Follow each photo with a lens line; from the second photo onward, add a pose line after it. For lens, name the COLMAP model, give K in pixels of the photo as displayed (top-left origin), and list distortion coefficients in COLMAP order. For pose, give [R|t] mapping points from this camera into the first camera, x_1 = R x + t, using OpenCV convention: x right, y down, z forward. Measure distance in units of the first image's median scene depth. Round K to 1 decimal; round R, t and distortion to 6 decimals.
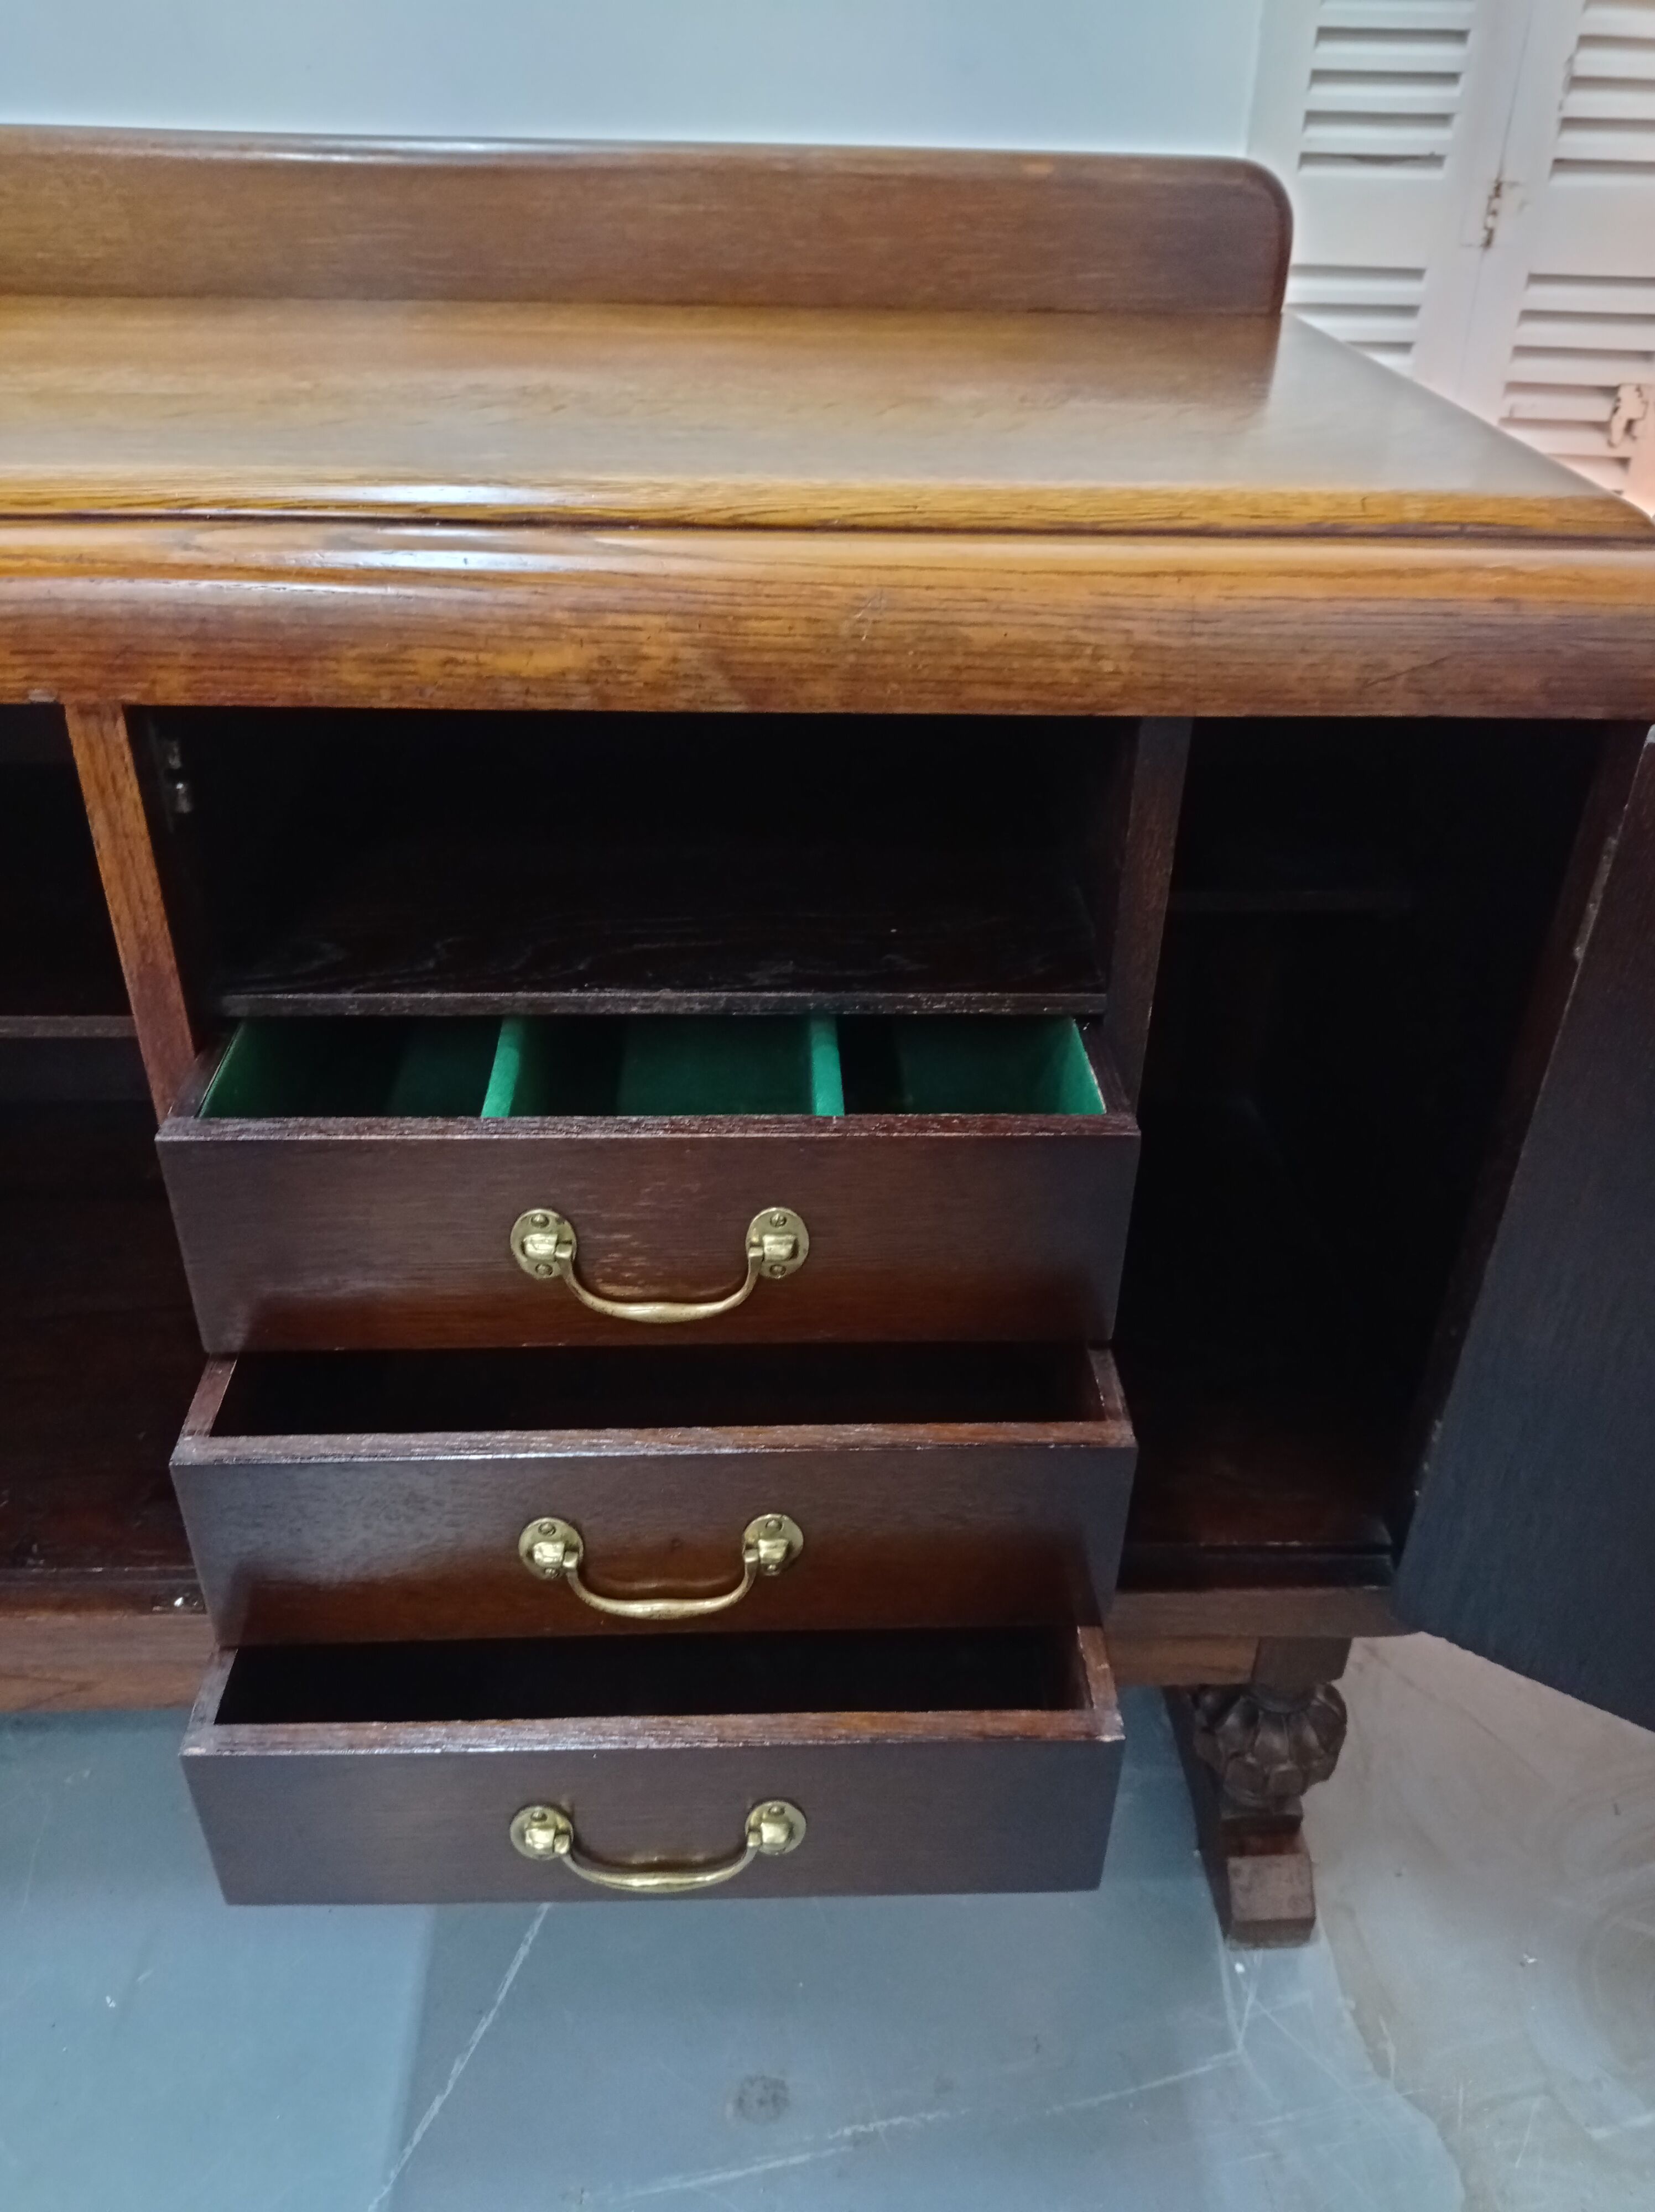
lens RADIAL K [[1706.2, 0, 827.0], [0, 1706.2, 1117.8], [0, 0, 1]] dist [0.099545, -0.177561]
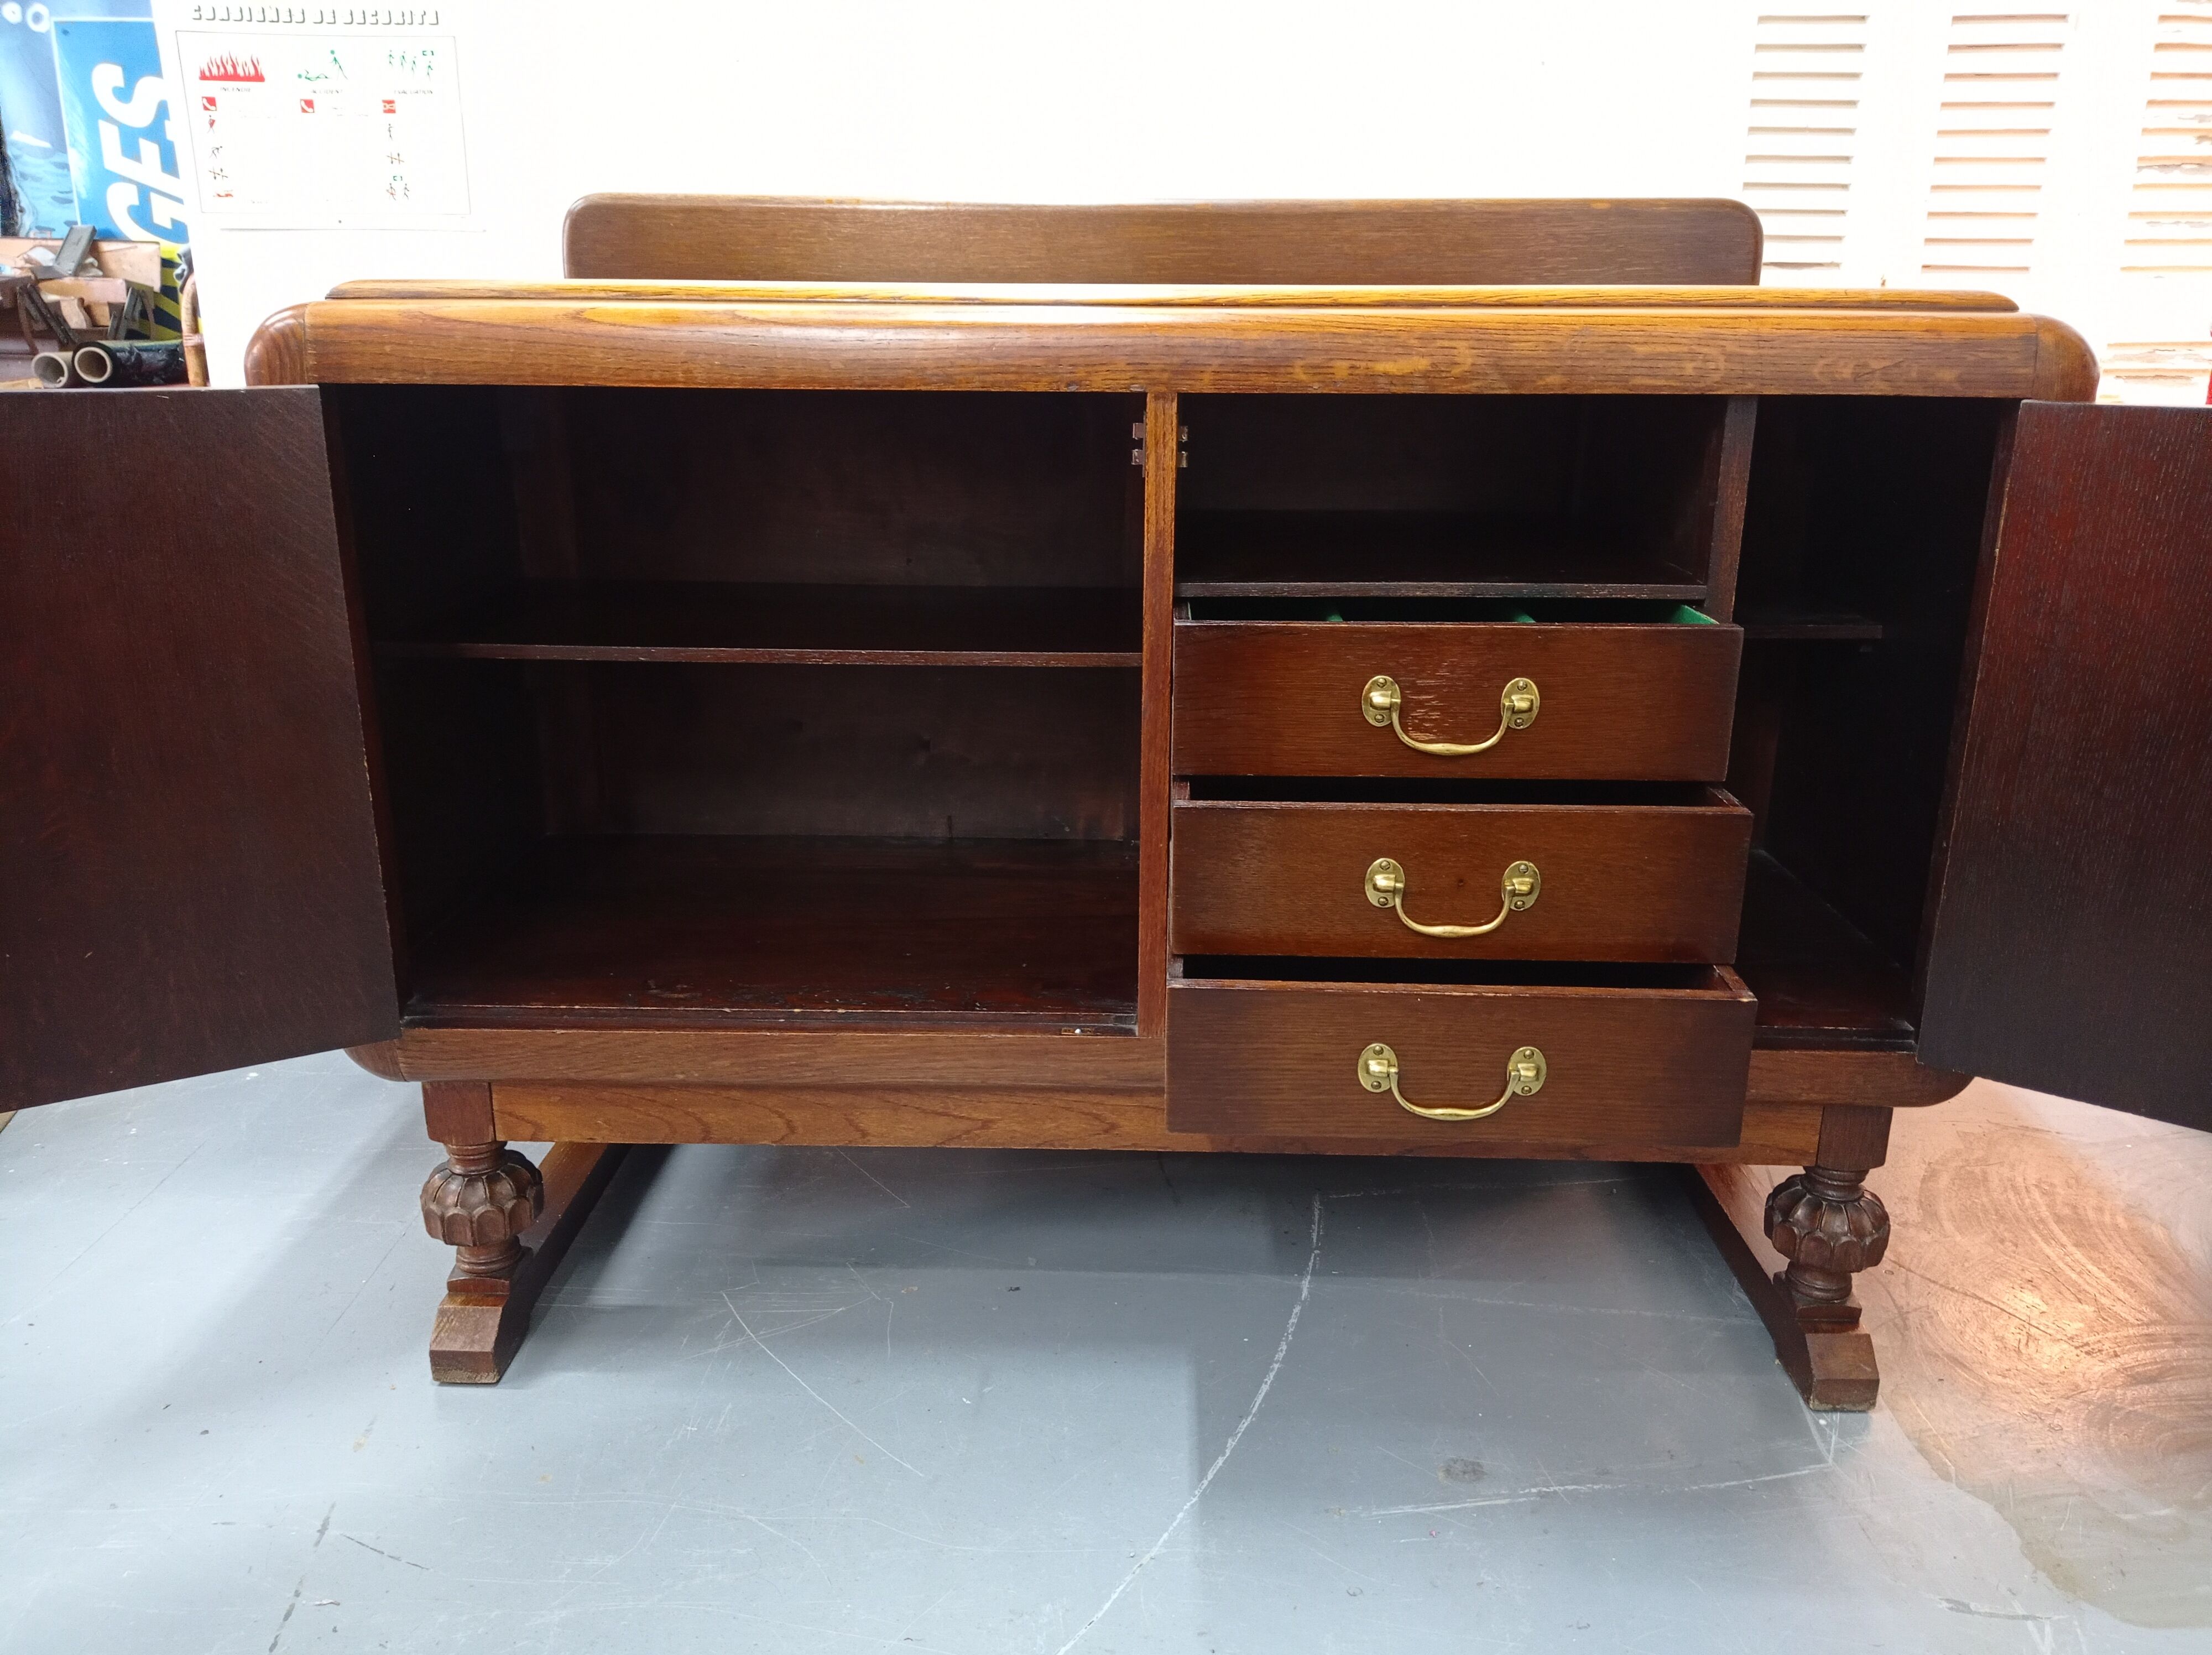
lens RADIAL K [[1706.2, 0, 1093.5], [0, 1706.2, 823.6], [0, 0, 1]] dist [0.099545, -0.177561]
pose [[0.996844, 0.005055, -0.079219, -0.342322], [-0.026748, 0.960998, -0.275260, 0.724636], [0.074738, 0.276510, 0.958100, -0.670433]]
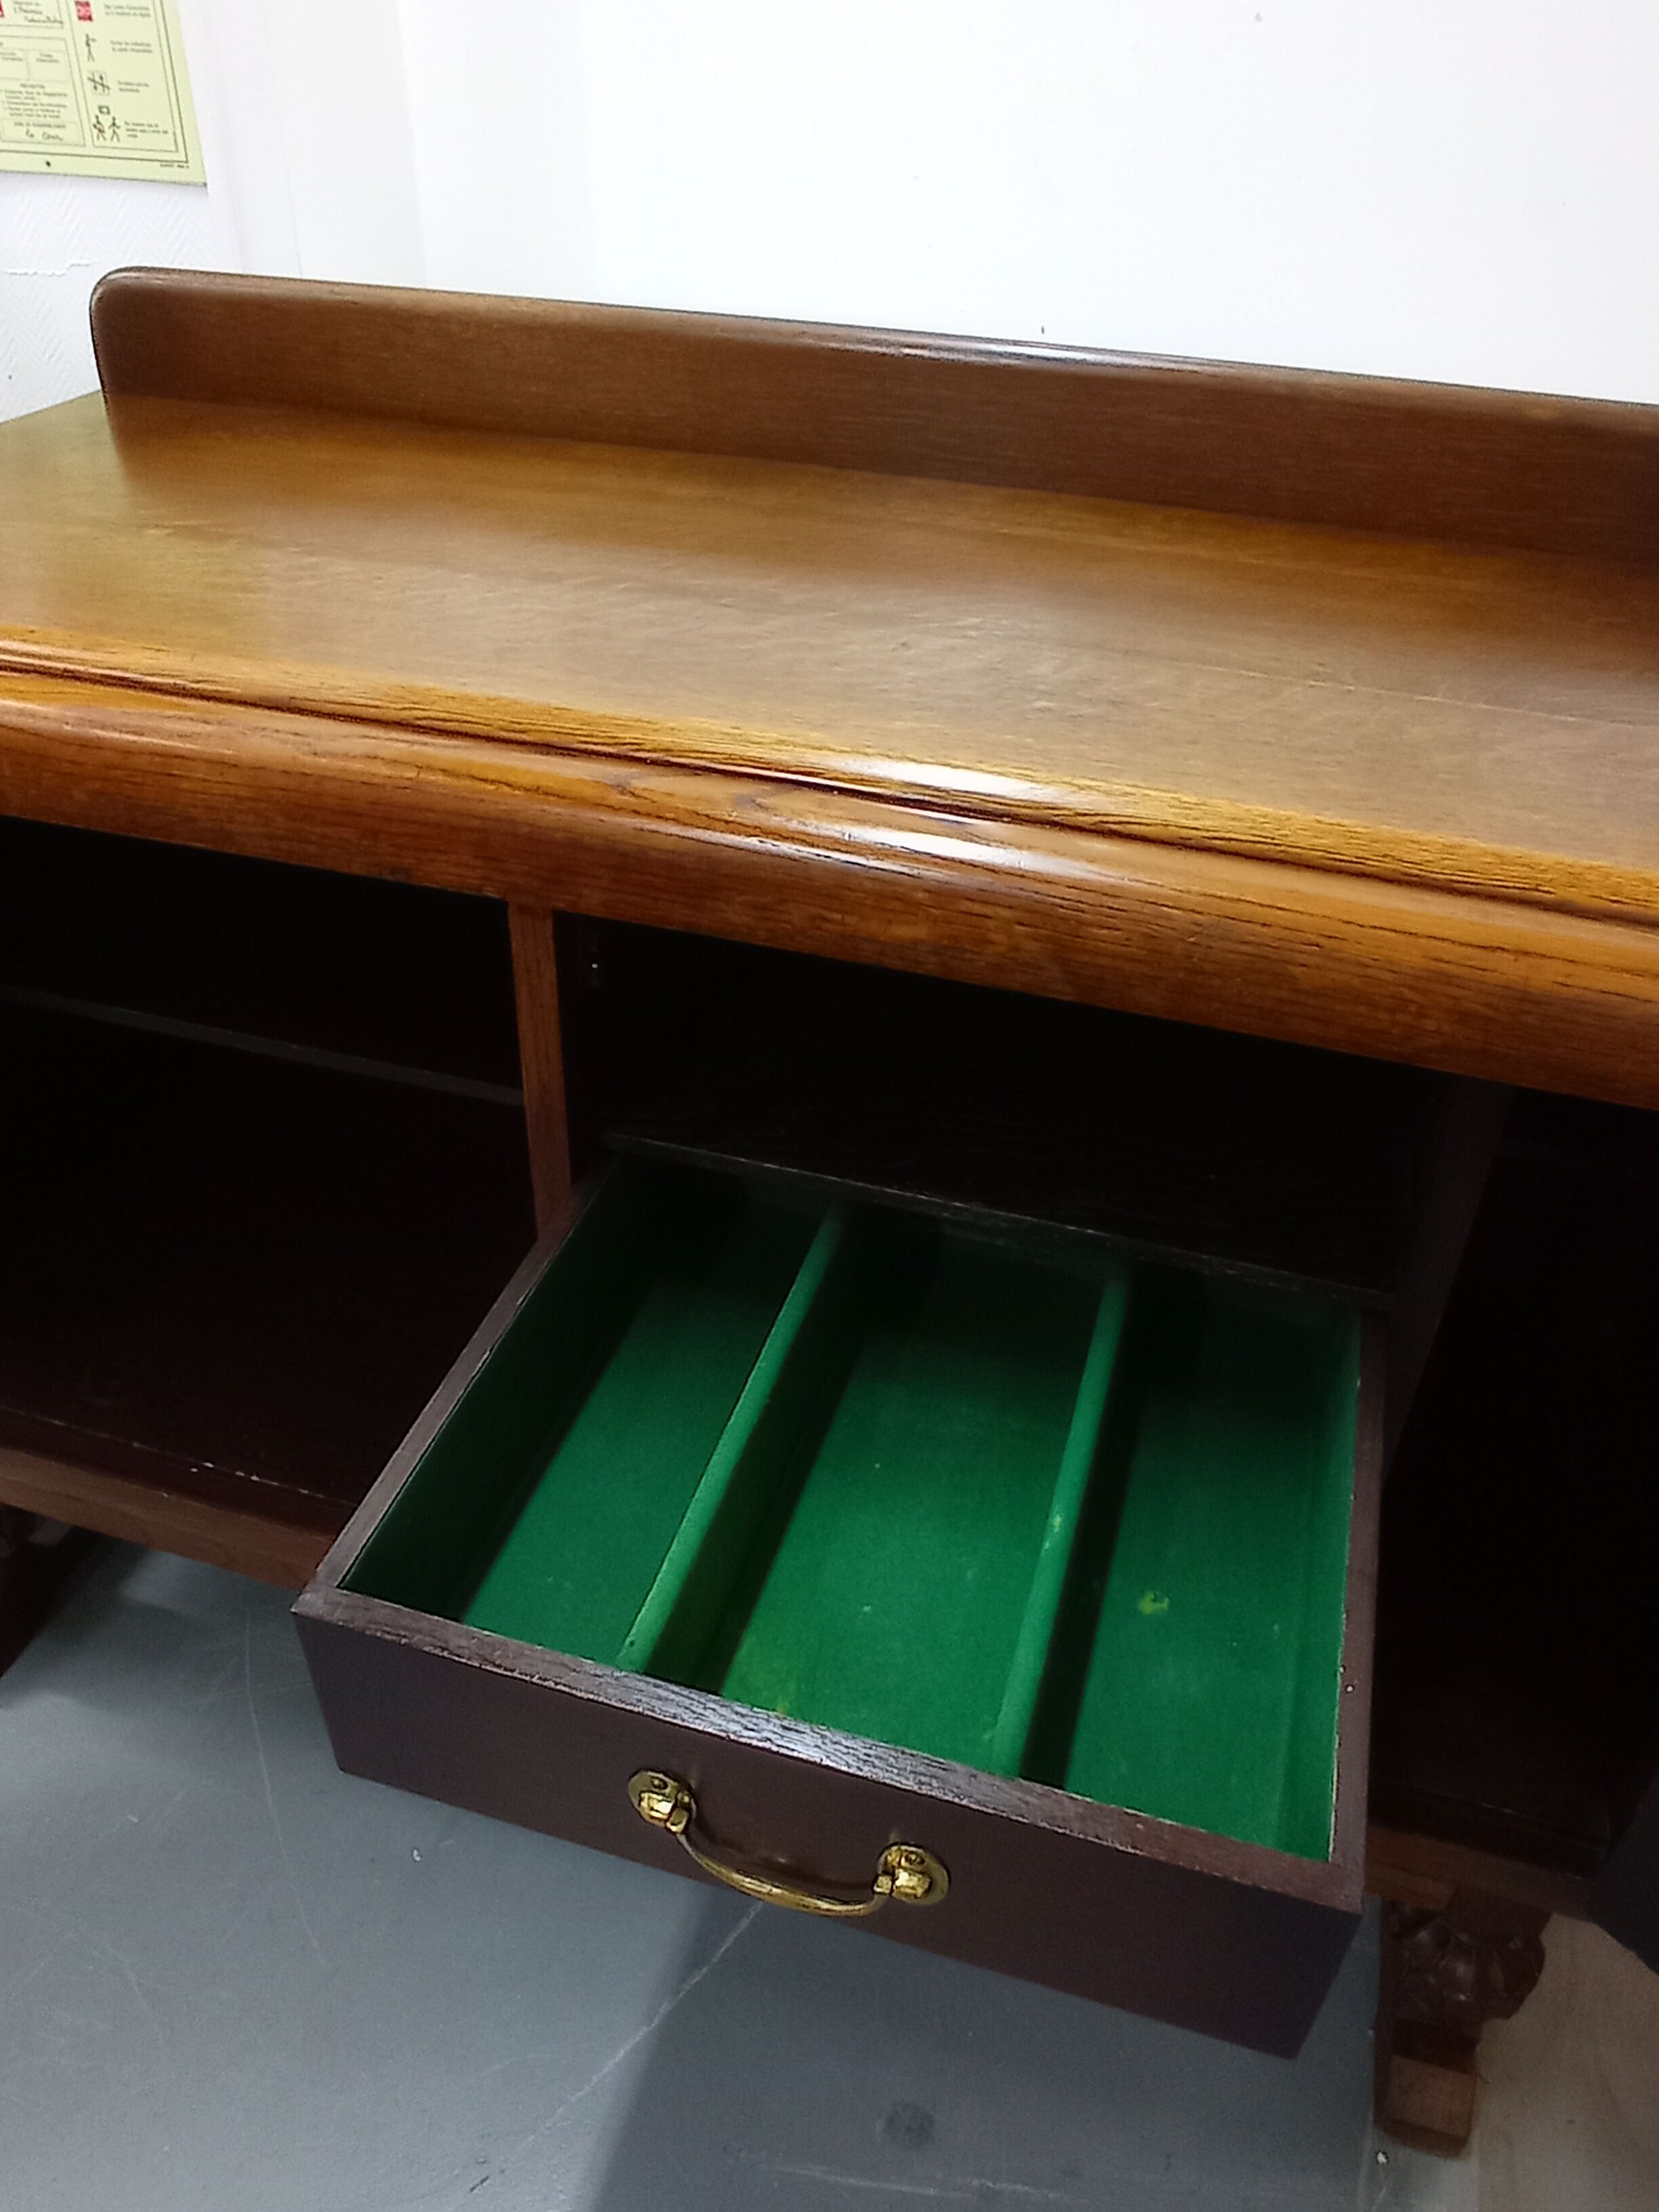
lens RADIAL K [[1647.5, 0, 829.5], [0, 1647.5, 1106.0], [0, 0, 1]] dist [-0.082681, 0.068358]
pose [[0.944773, 0.195656, -0.262913, 0.089918], [-0.186588, 0.980648, 0.059282, -0.205681], [0.269424, -0.006952, 0.962997, -0.027115]]
